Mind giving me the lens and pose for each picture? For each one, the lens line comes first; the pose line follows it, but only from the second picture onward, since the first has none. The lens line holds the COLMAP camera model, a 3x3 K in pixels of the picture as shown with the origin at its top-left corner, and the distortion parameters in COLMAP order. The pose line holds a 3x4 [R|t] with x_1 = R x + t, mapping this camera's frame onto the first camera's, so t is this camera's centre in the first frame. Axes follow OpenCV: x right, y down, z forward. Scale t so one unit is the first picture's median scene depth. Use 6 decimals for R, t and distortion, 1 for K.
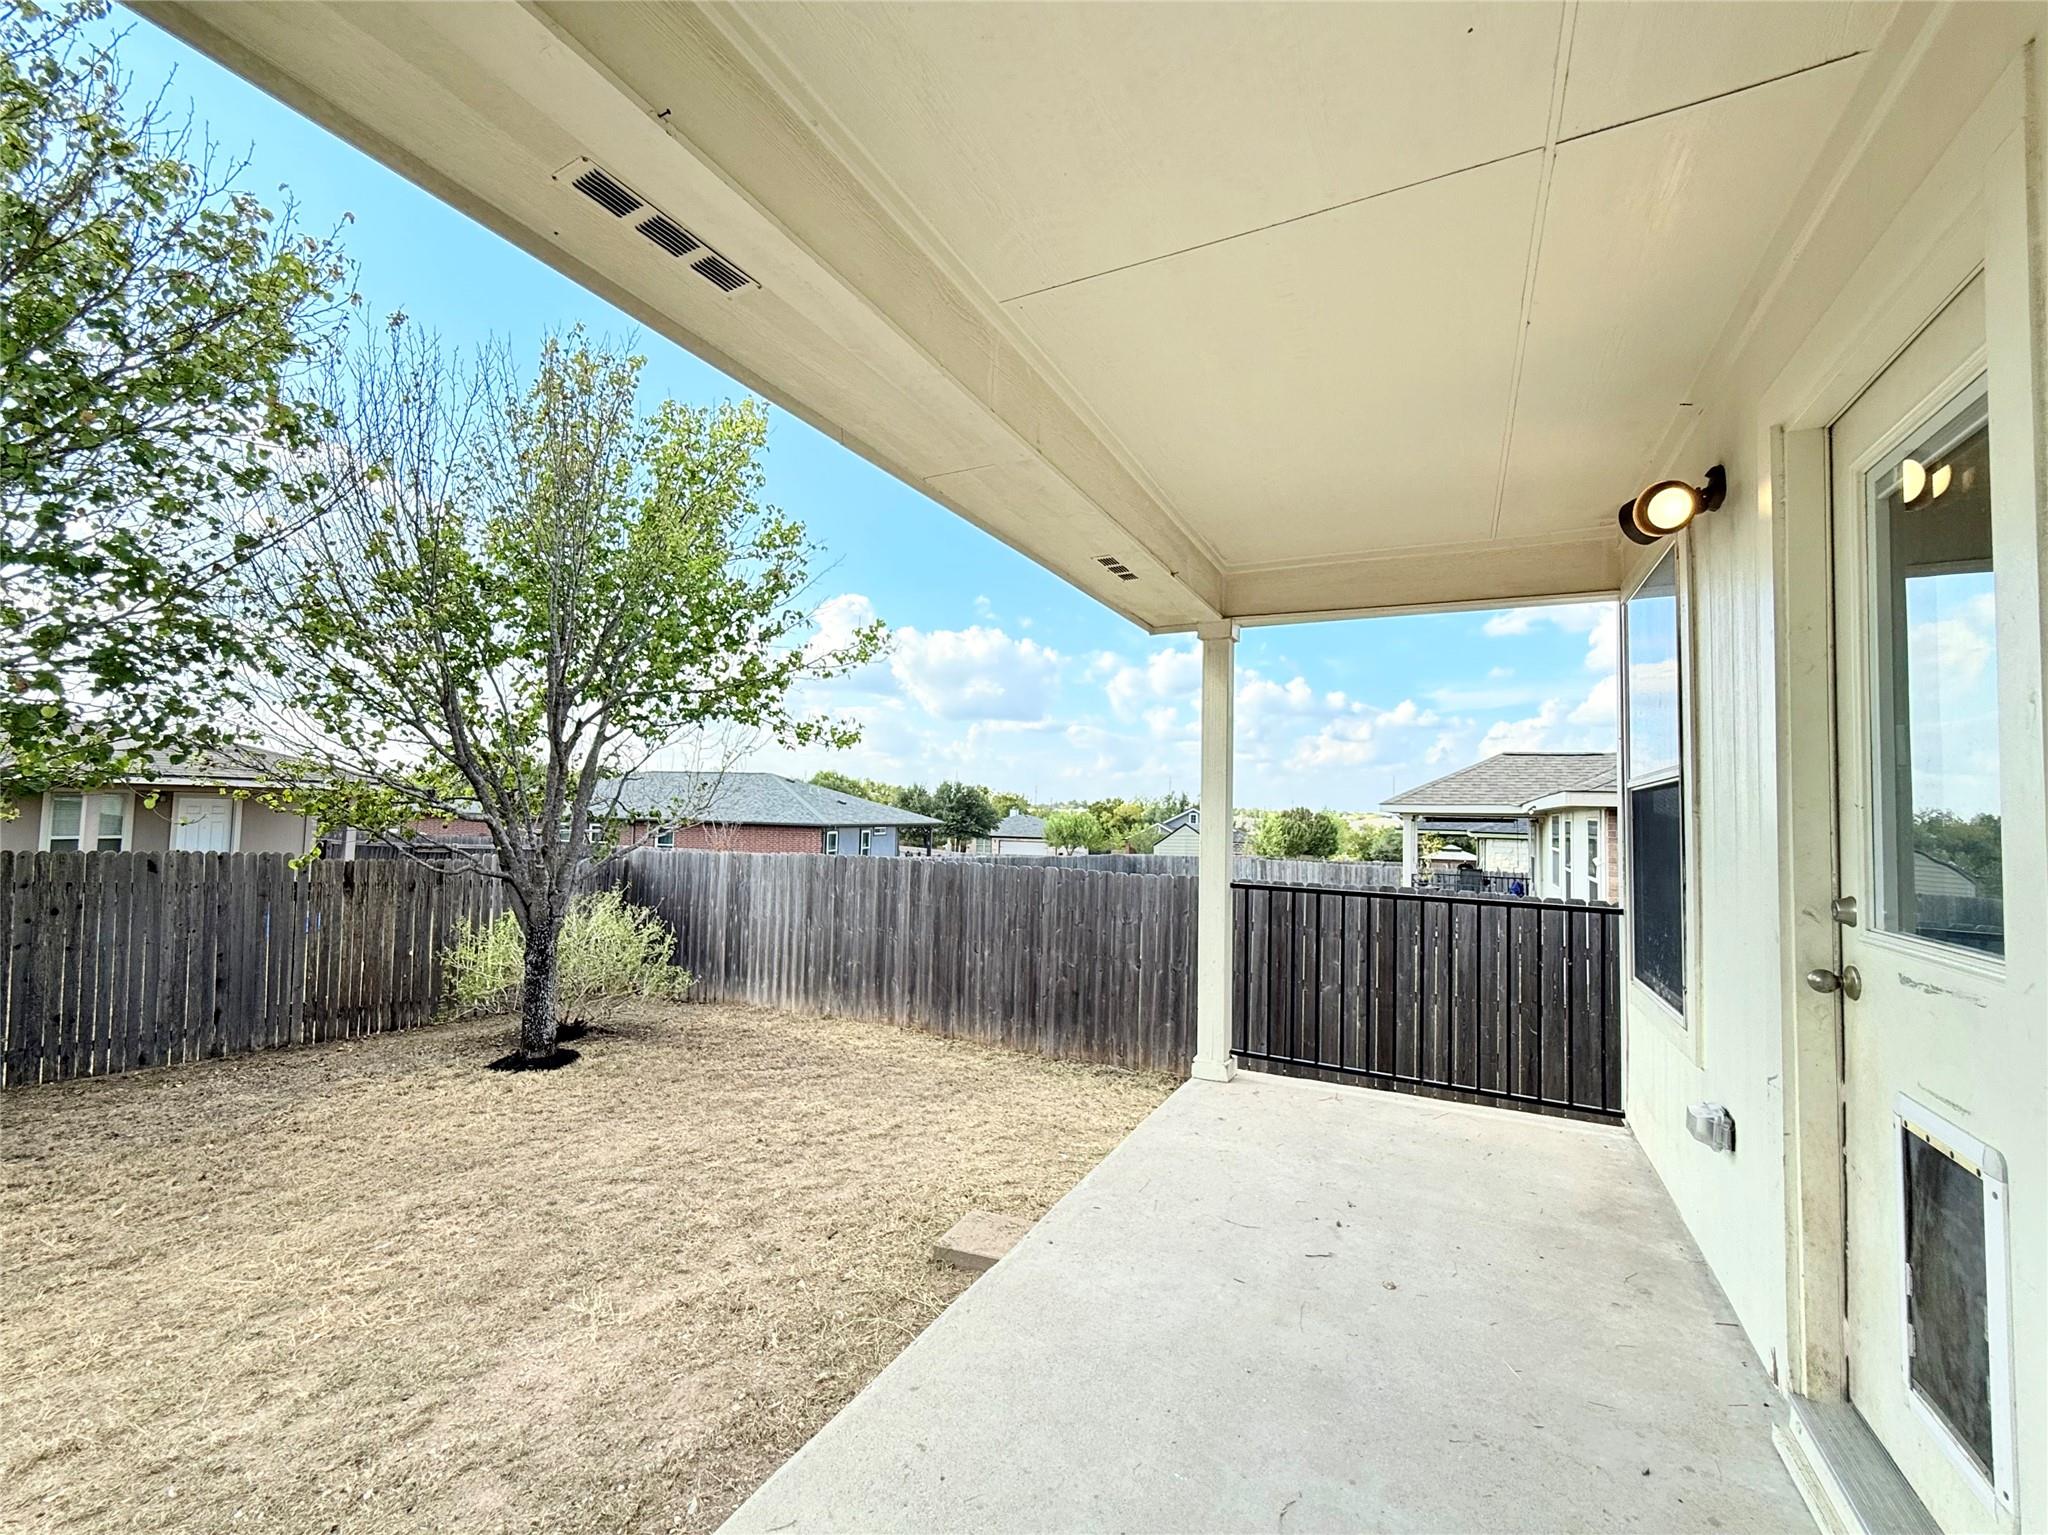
lens RADIAL K [[827.6, 0, 1025.2], [0, 827.6, 776.6], [0, 0, 1]] dist [0.002557, -0.000556]
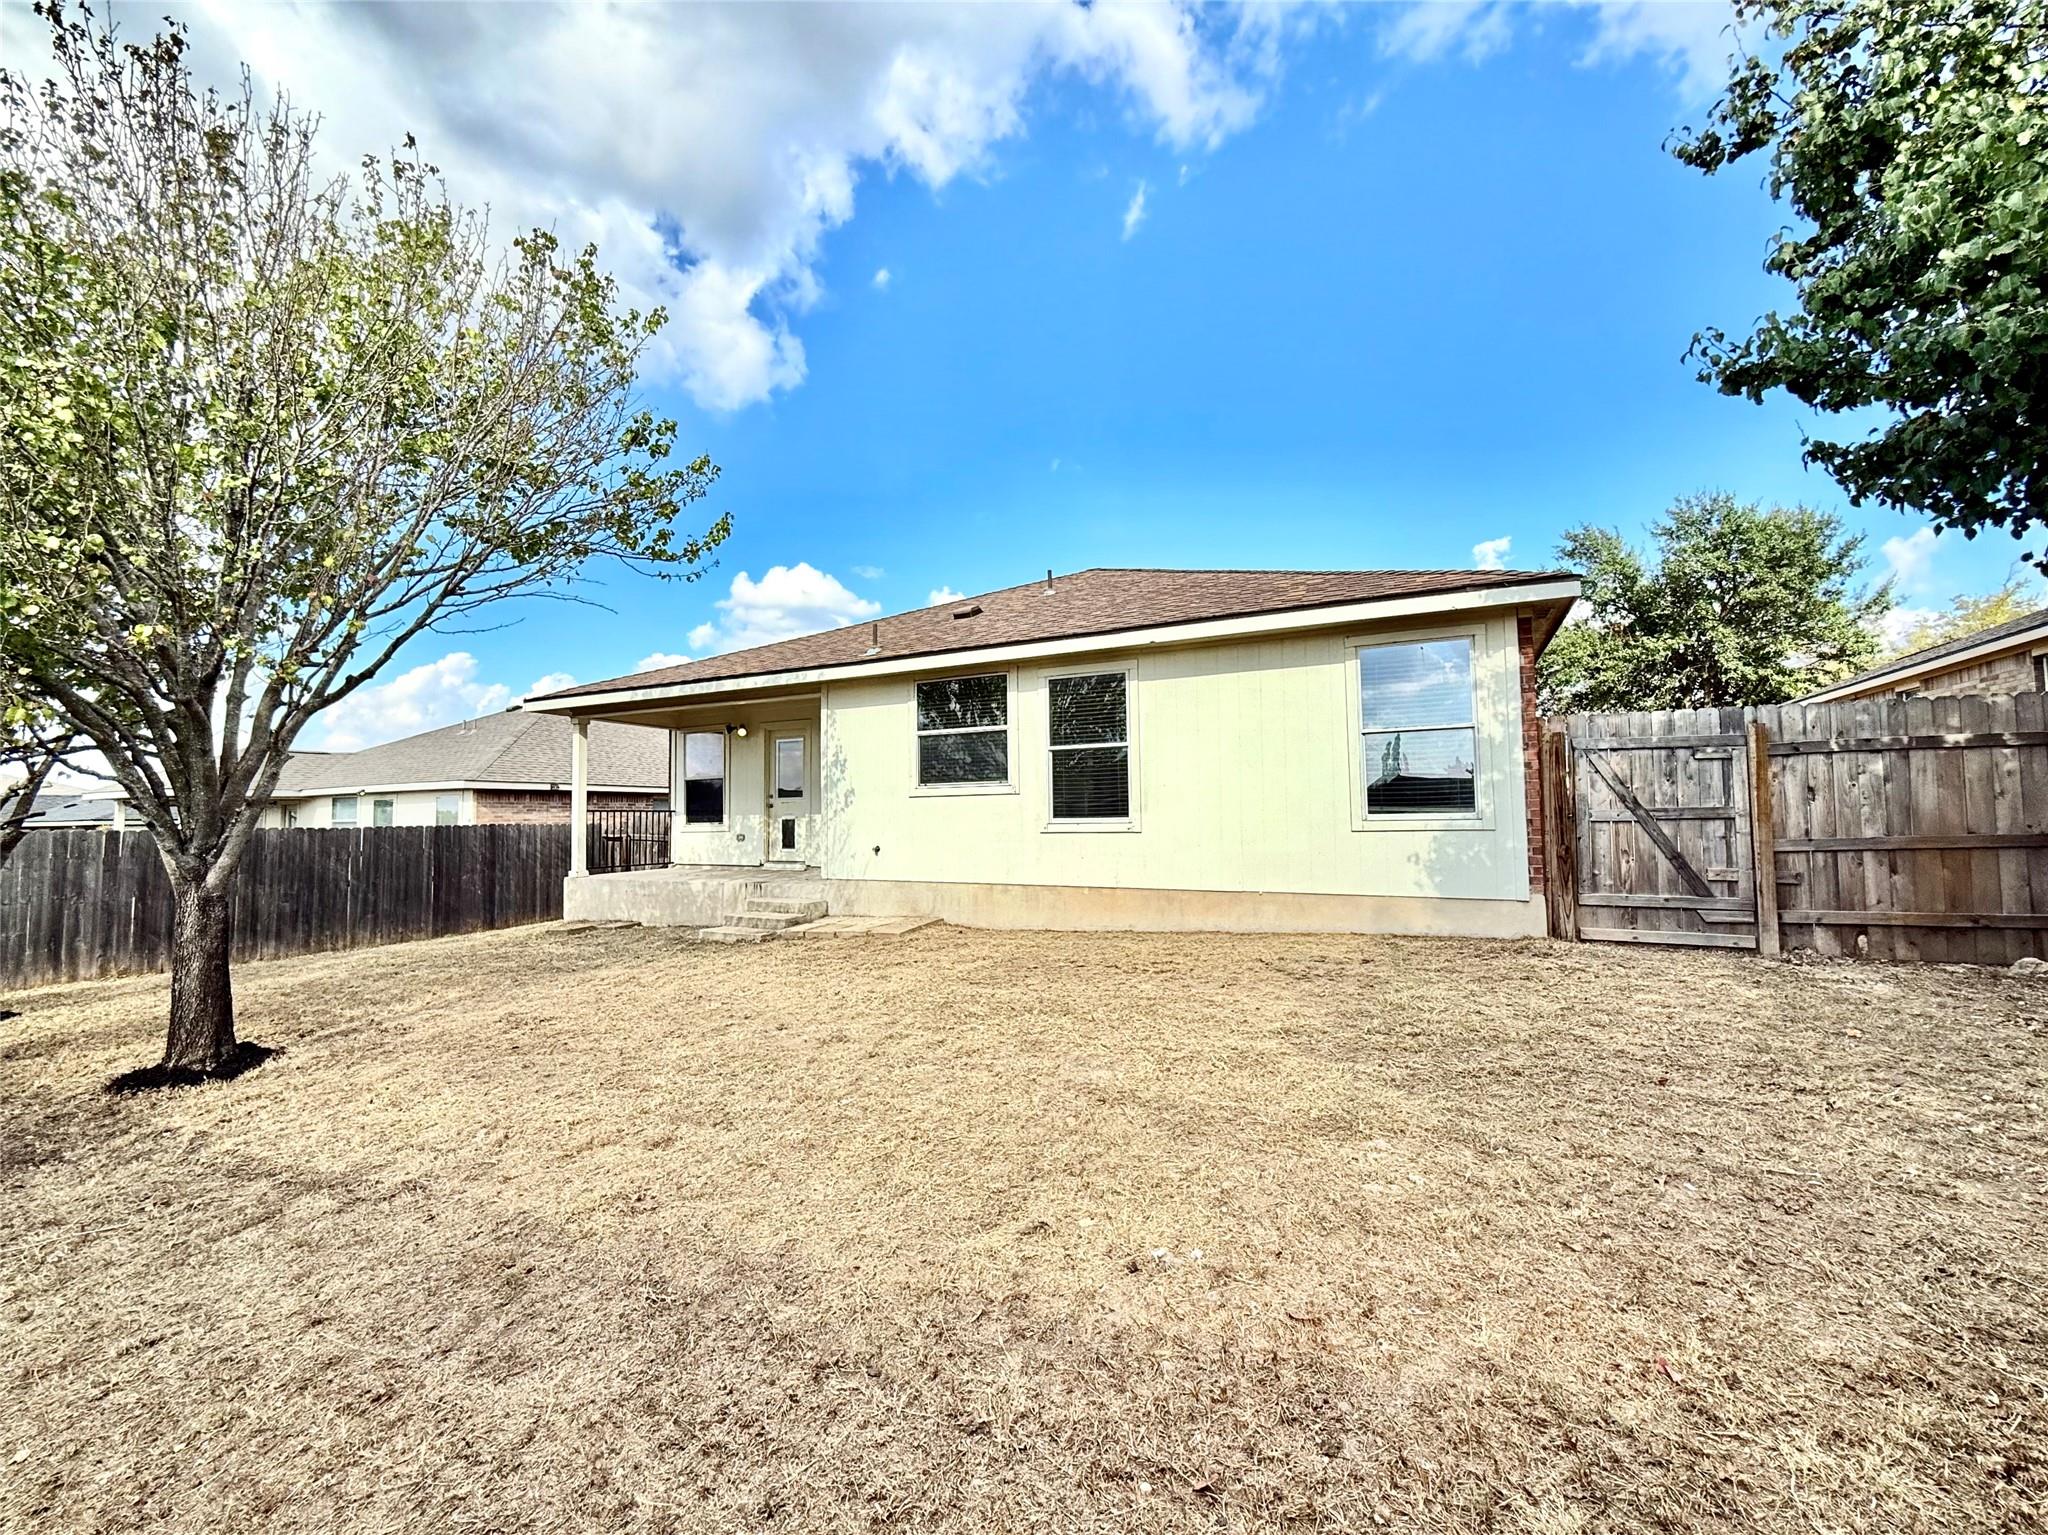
lens RADIAL K [[827.6, 0, 1024.0], [0, 827.6, 766.7], [0, 0, 1]] dist [0.002557, -0.000556]
pose [[-0.004743, 0.030872, 0.999512, -1.286326], [-0.032260, 0.998998, -0.031009, 0.007223], [-0.999468, -0.032391, -0.003742, -0.255077]]
